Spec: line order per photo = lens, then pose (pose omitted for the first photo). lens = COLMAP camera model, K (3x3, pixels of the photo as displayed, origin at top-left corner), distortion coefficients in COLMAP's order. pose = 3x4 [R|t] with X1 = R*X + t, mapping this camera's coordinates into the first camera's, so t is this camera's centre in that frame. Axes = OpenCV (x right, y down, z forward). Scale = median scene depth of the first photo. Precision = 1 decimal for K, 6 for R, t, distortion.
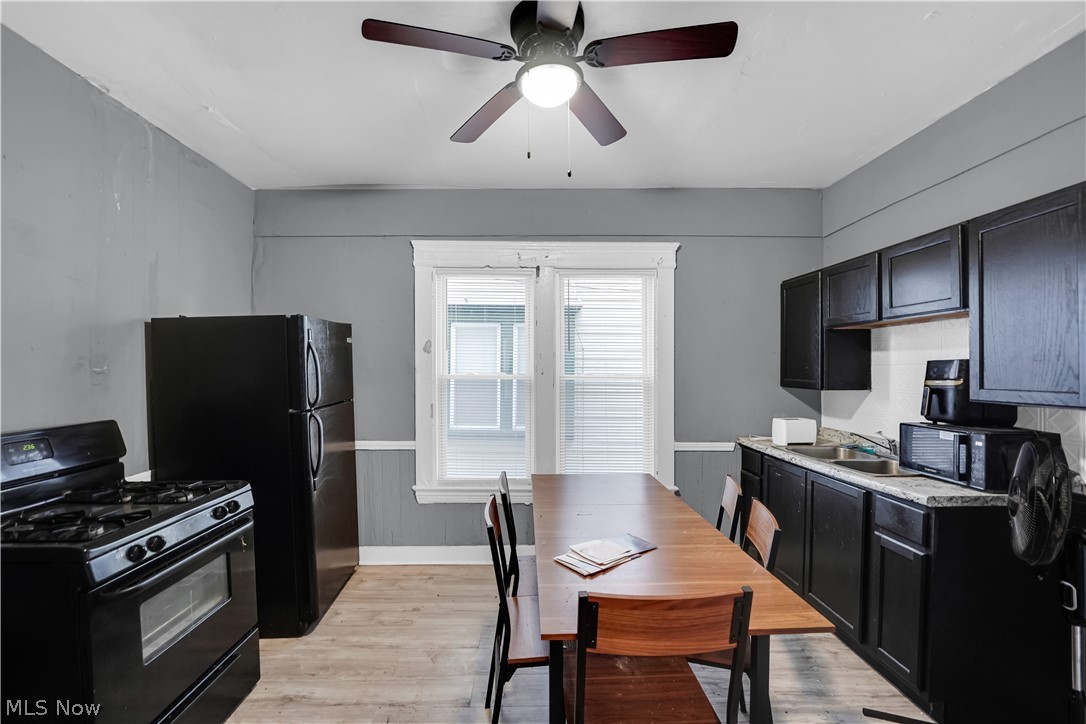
lens RADIAL K [[435.2, 0, 532.8], [0, 435.2, 369.3], [0, 0, 1]] dist [-0.019313, -0.000116]
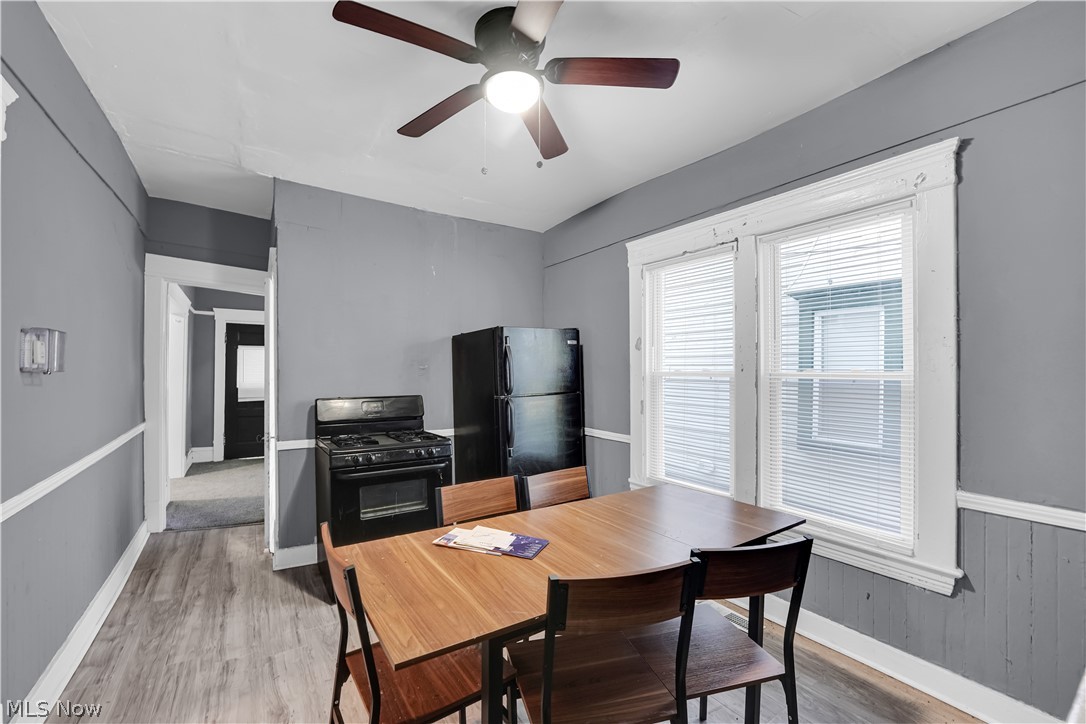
lens RADIAL K [[445.4, 0, 552.7], [0, 445.4, 370.1], [0, 0, 1]] dist [-0.035396, -0.000069]
pose [[0.547206, -0.003850, -0.836989, 0.554917], [0.002192, 0.999993, -0.003167, 0.013079], [0.836995, -0.000101, 0.547210, 0.278175]]
